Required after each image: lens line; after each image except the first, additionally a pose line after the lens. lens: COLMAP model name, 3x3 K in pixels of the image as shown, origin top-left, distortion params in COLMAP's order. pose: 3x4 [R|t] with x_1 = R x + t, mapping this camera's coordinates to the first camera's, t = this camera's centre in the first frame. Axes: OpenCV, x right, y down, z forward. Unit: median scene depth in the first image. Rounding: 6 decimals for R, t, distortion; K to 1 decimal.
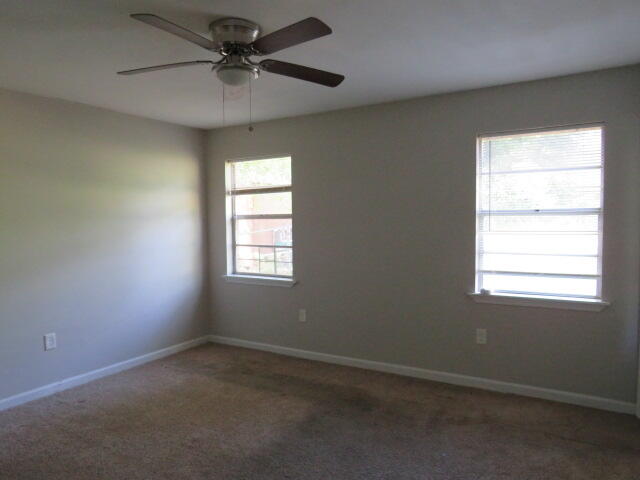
lens RADIAL K [[455.4, 0, 317.6], [0, 455.4, 237.2], [0, 0, 1]] dist [-0.025403, 0.025047]
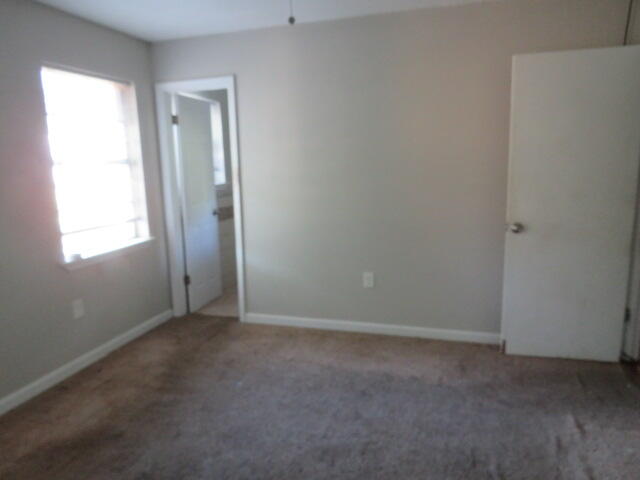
lens RADIAL K [[455.4, 0, 314.6], [0, 455.4, 243.5], [0, 0, 1]] dist [-0.025403, 0.025047]
pose [[-0.238992, -0.158525, 0.957994, -0.591579], [0.070880, 0.981104, 0.180032, -0.028239], [-0.968431, 0.110929, -0.223239, 0.801082]]
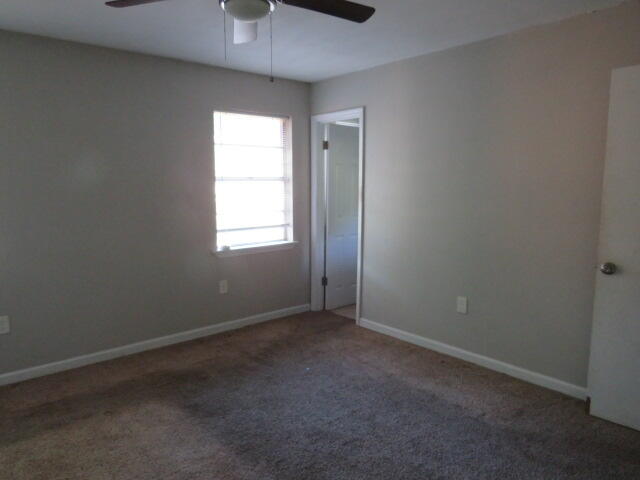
lens RADIAL K [[455.4, 0, 318.0], [0, 455.4, 242.4], [0, 0, 1]] dist [-0.025403, 0.025047]
pose [[0.310329, -0.115454, 0.943592, -0.692161], [0.035647, 0.993313, 0.109814, -0.013908], [-0.949961, -0.000442, 0.312369, 0.441542]]
